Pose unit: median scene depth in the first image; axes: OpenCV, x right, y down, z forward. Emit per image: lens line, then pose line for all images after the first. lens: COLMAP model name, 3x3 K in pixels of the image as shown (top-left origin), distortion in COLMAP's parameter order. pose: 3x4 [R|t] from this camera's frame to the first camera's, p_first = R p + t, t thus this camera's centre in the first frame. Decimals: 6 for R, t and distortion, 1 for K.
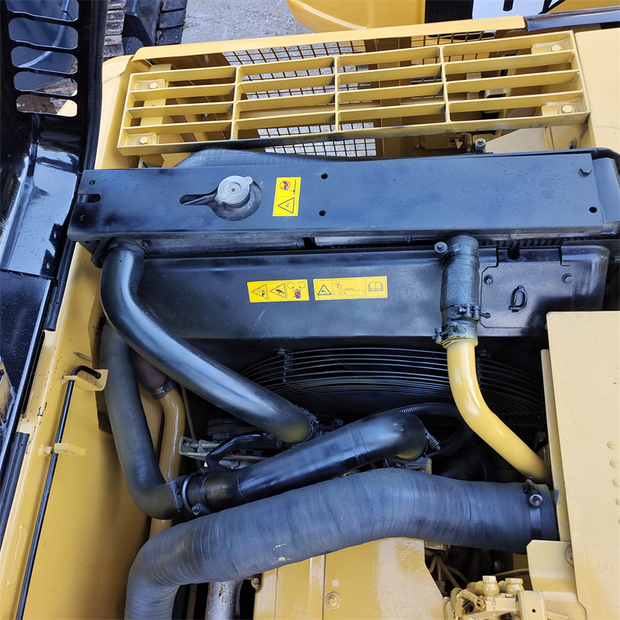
lens RADIAL K [[561.2, 0, 312.1], [0, 561.2, 310.6], [0, 0, 1]] dist [0.031561, 0.012639]
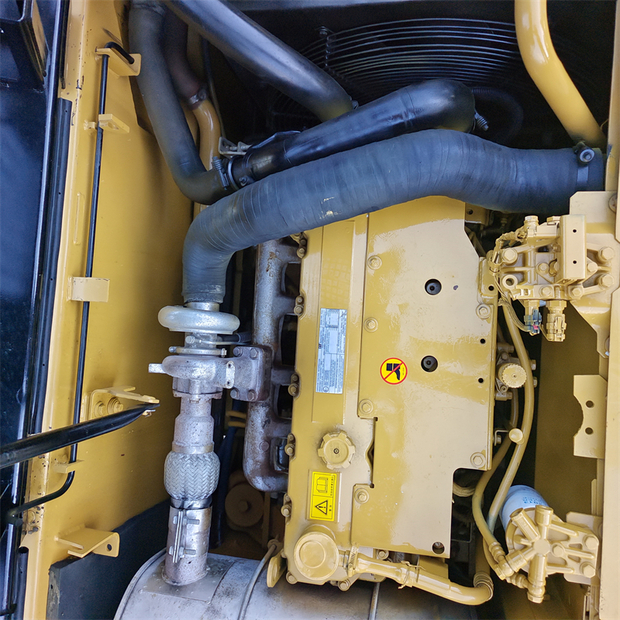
lens RADIAL K [[561.2, 0, 312.1], [0, 561.2, 310.6], [0, 0, 1]] dist [0.031561, 0.012639]
pose [[0.999443, 0.011360, -0.031366, -0.046338], [-0.000591, 0.946116, 0.323827, 0.246166], [0.033354, -0.323628, 0.945596, -0.039676]]
